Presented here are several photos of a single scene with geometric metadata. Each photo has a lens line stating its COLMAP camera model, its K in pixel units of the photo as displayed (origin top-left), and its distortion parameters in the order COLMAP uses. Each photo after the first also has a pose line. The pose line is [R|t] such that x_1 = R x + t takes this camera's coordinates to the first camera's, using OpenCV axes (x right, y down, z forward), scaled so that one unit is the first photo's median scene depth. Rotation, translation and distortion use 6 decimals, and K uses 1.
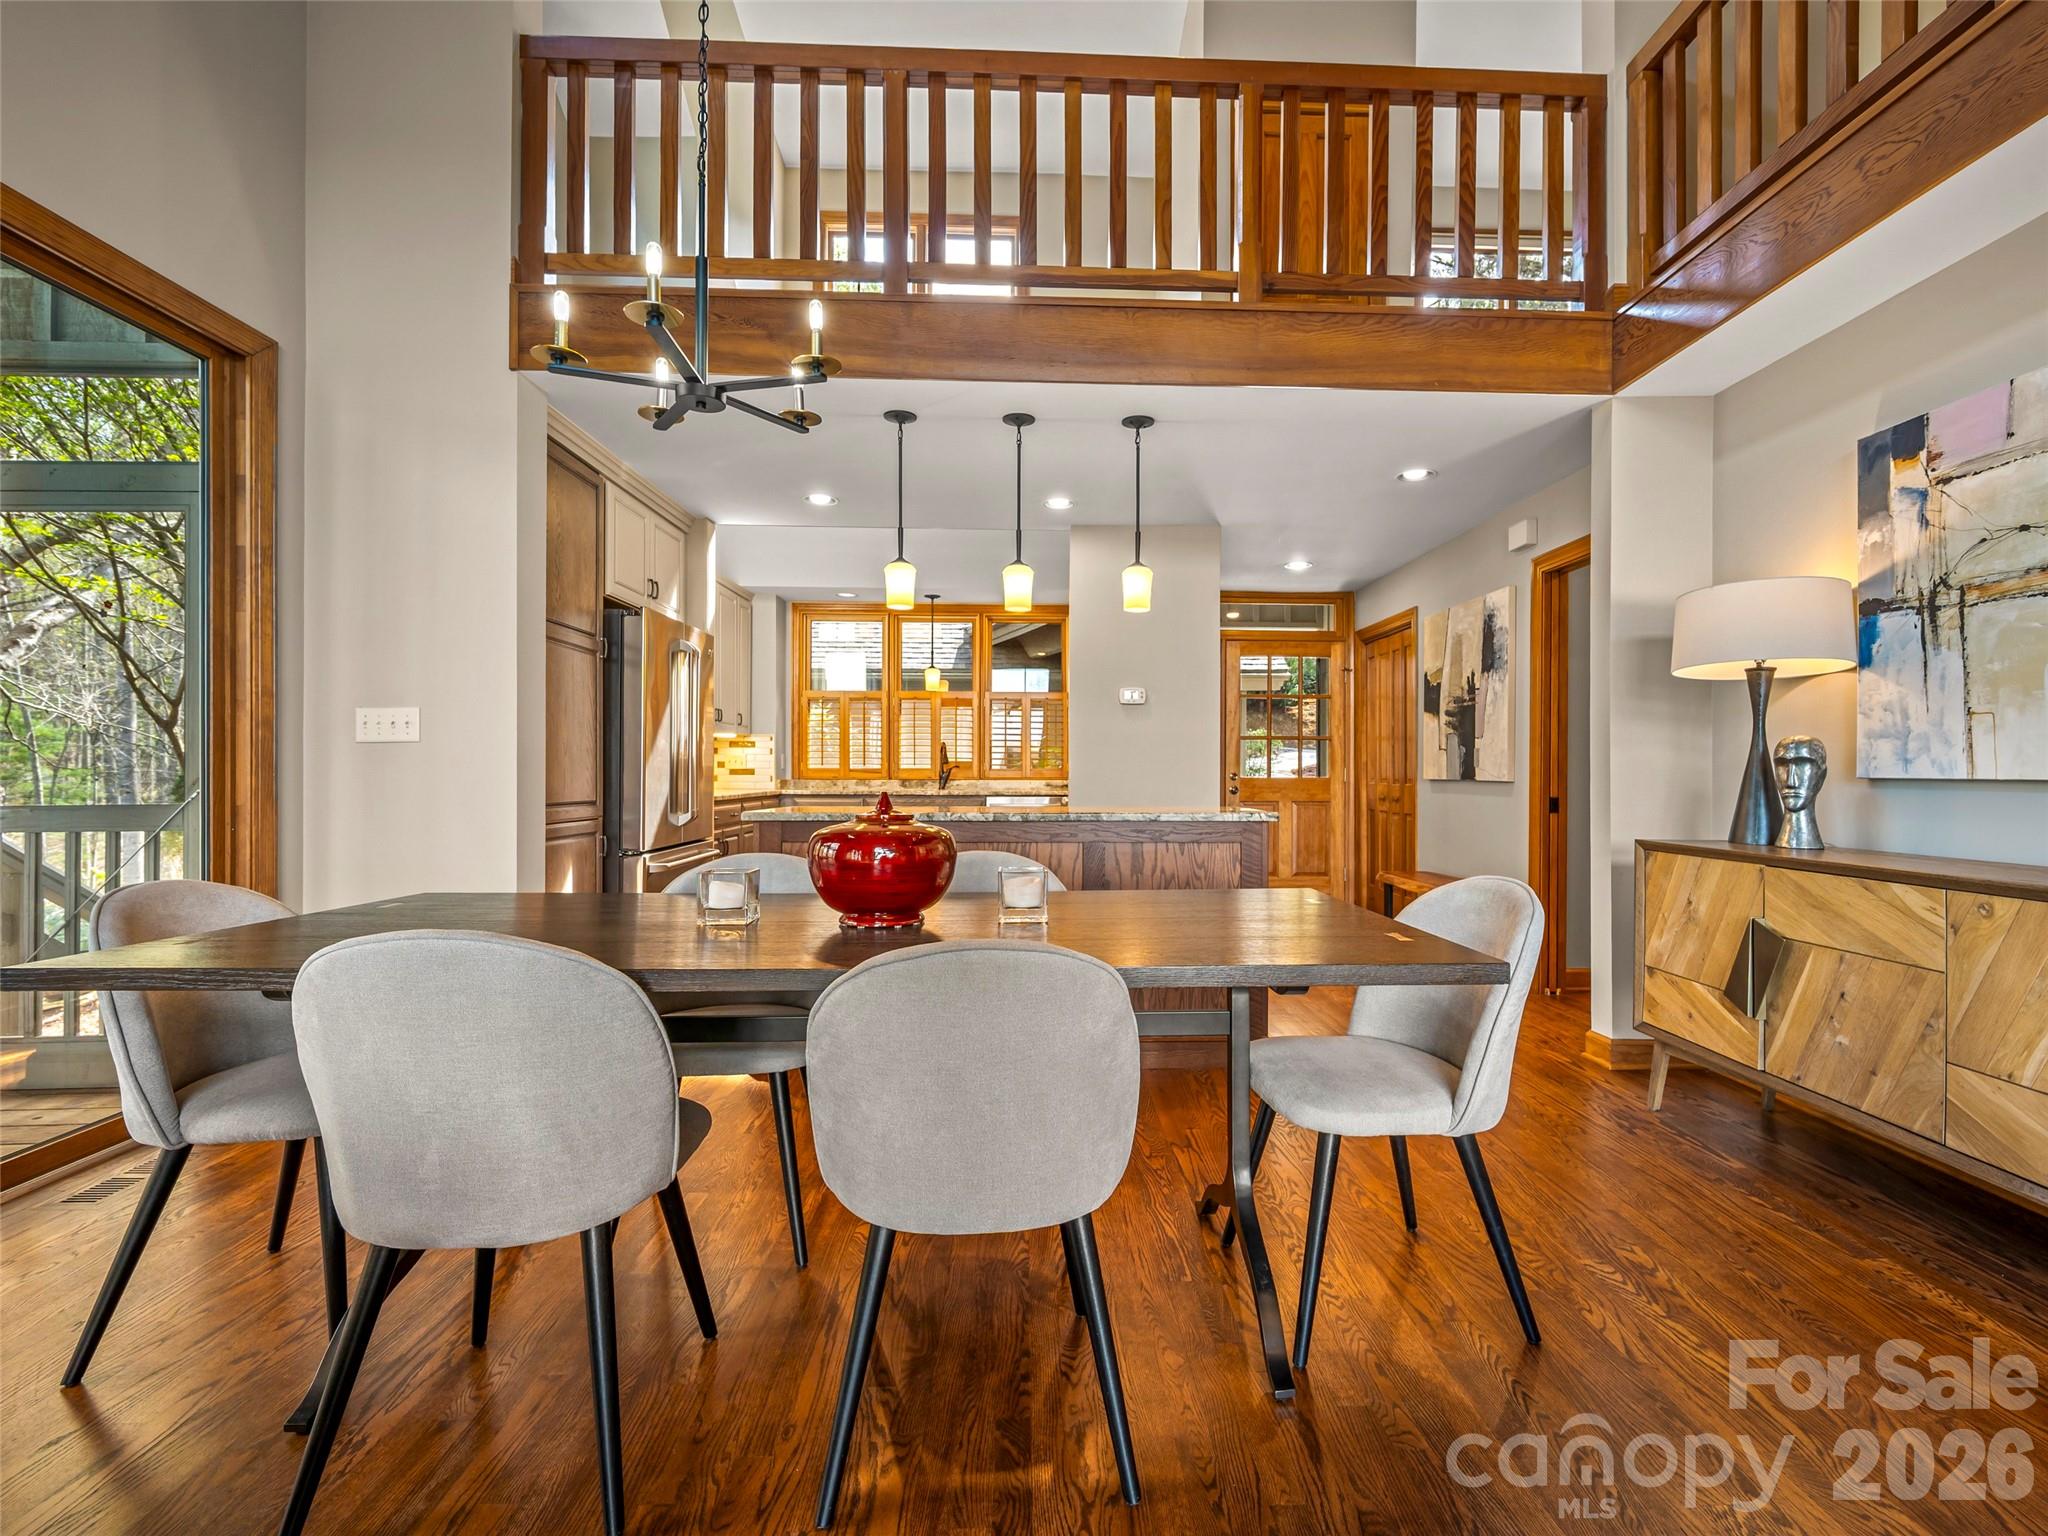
lens RADIAL K [[919.4, 0, 1072.6], [0, 919.4, 769.9], [0, 0, 1]] dist [0.002200, 0.000551]
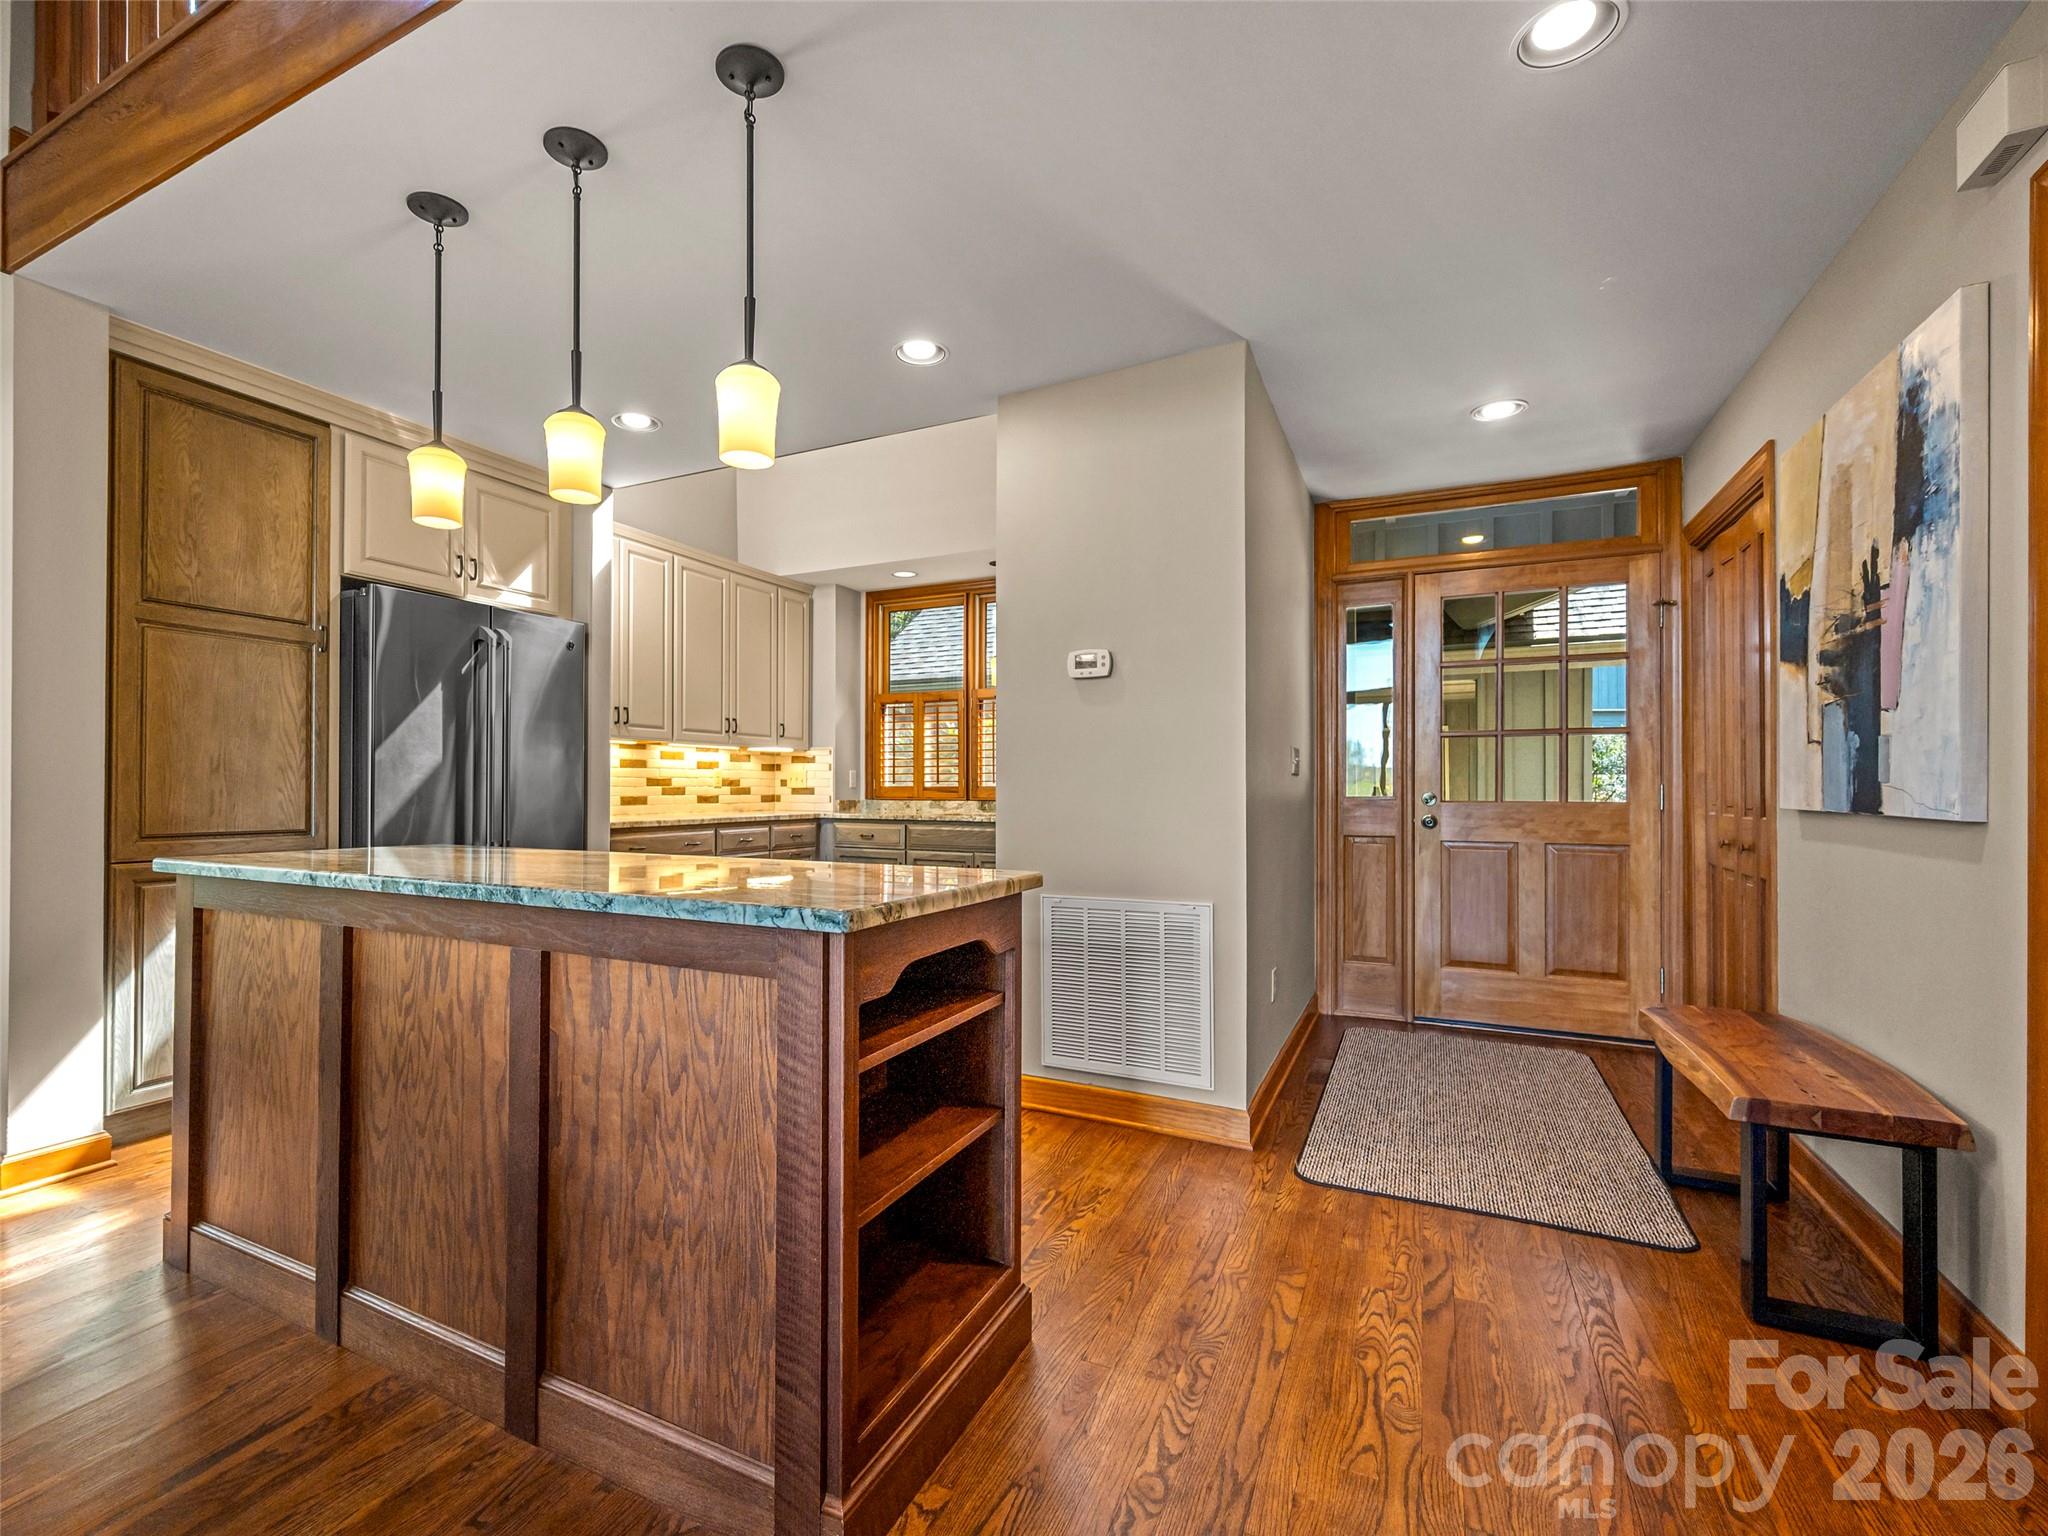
lens RADIAL K [[919.4, 0, 969.4], [0, 919.4, 784.0], [0, 0, 1]] dist [0.002200, 0.000551]
pose [[0.870049, -0.003469, -0.492953, 0.218497], [0.002050, 0.999992, -0.003419, -0.001351], [0.492961, 0.001964, 0.870049, 0.341672]]
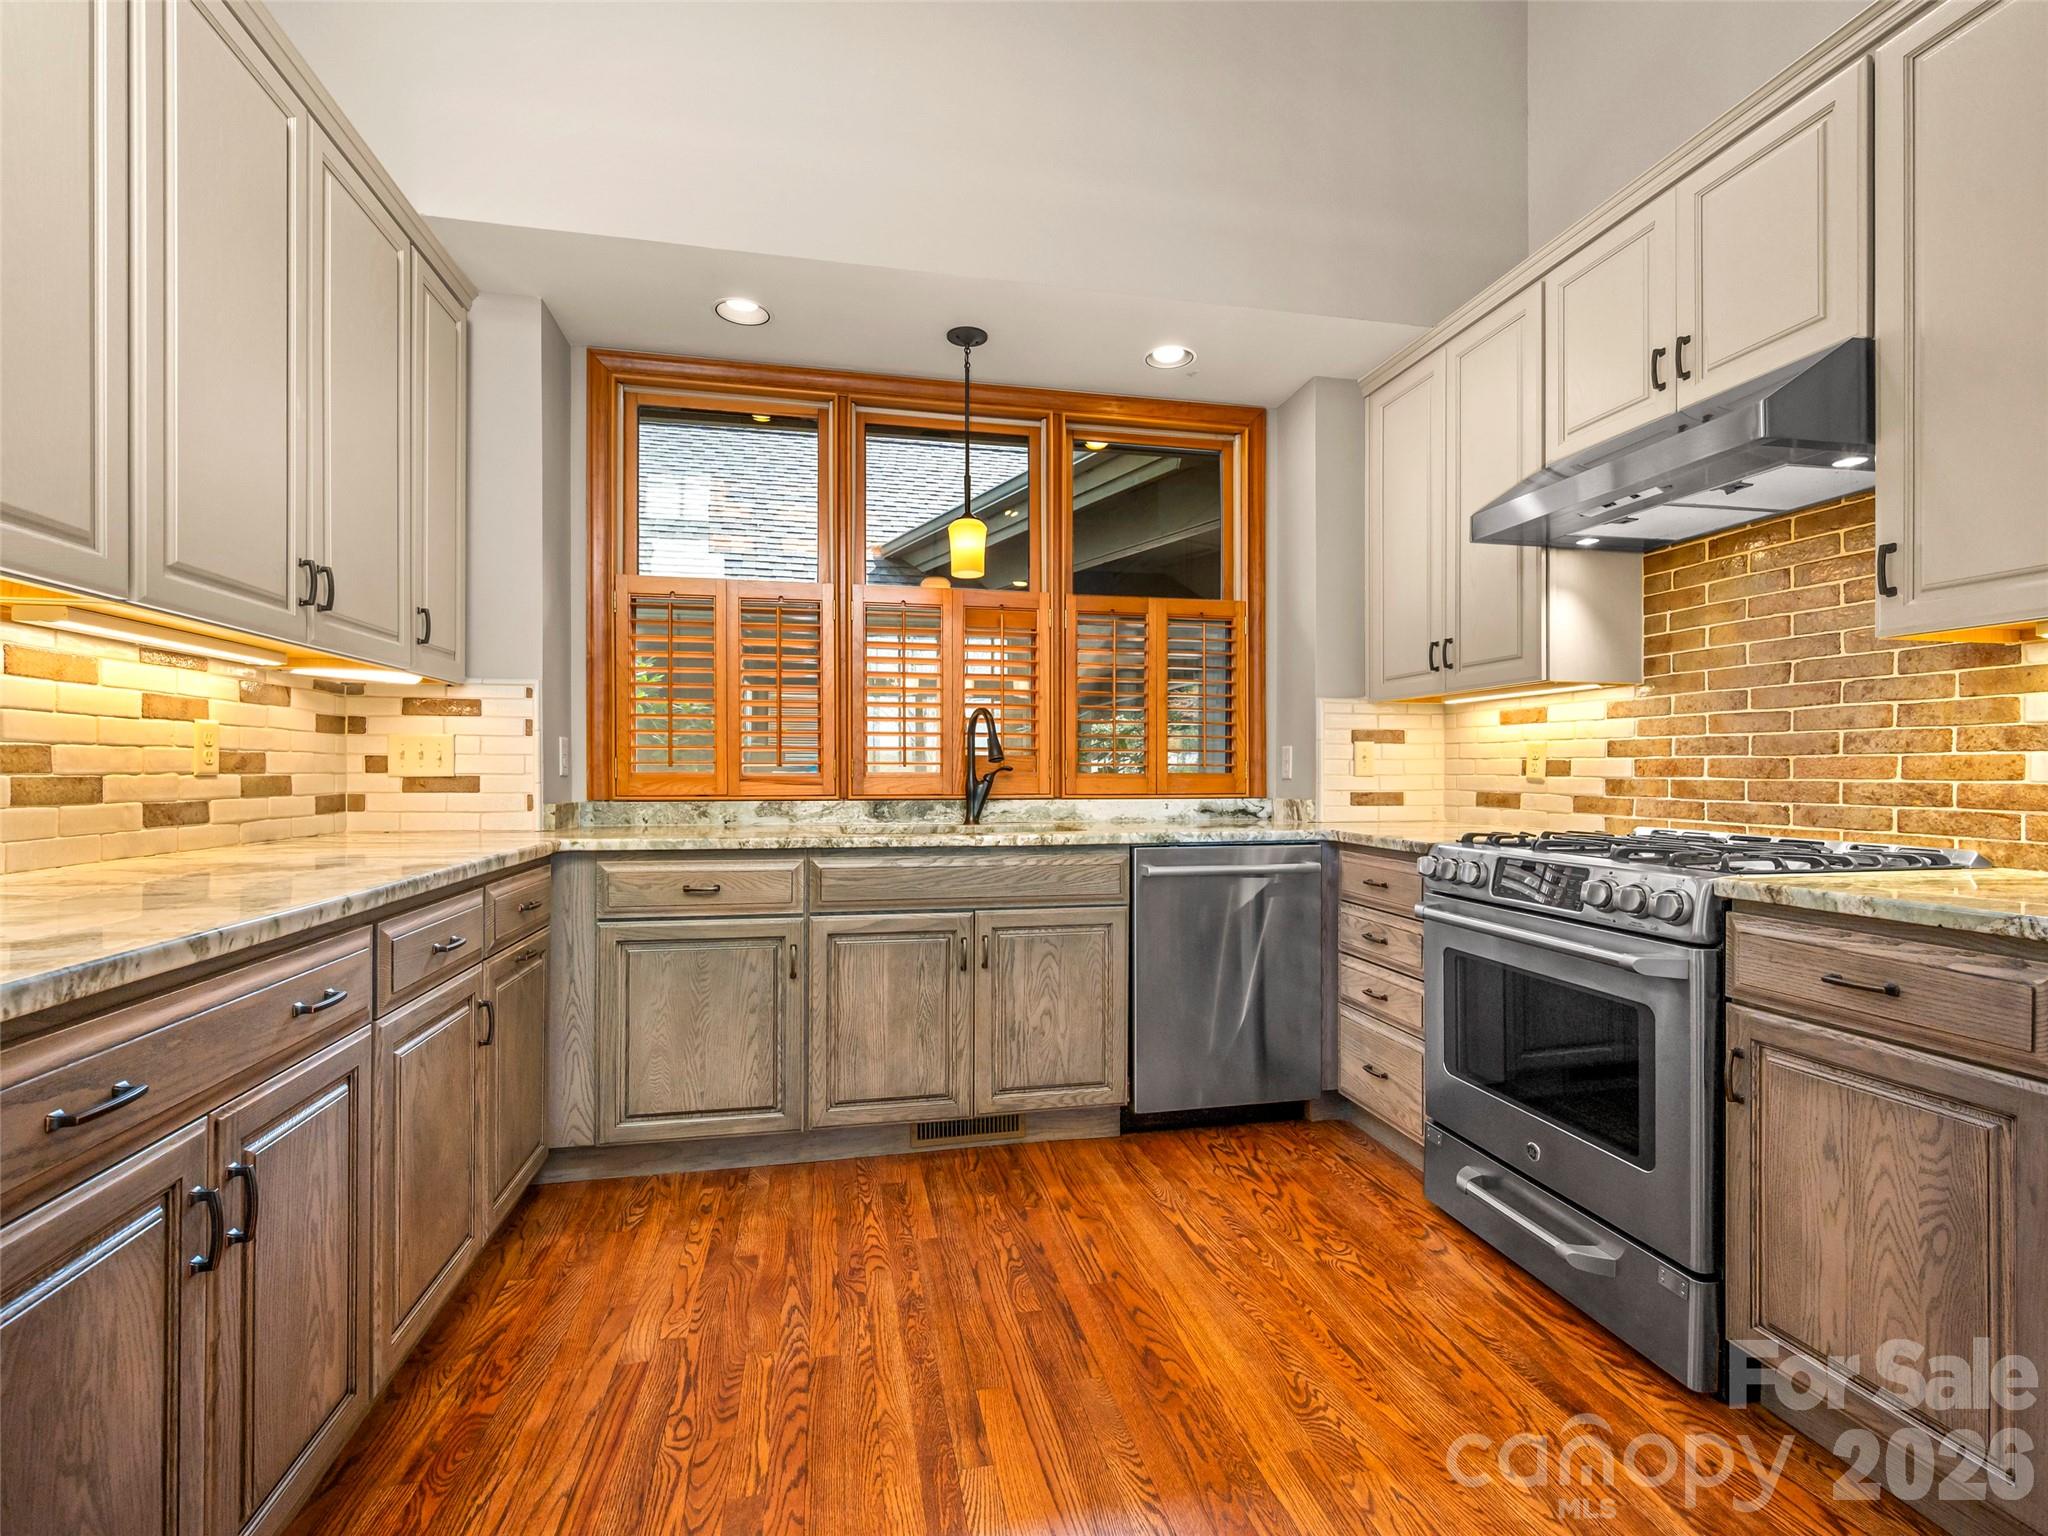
lens RADIAL K [[919.4, 0, 1014.3], [0, 919.4, 767.1], [0, 0, 1]] dist [0.002200, 0.000551]
pose [[0.988868, -0.002046, 0.148783, -0.205561], [0.002755, 0.999986, -0.004558, -0.002412], [-0.148771, 0.004917, 0.988859, 0.654382]]
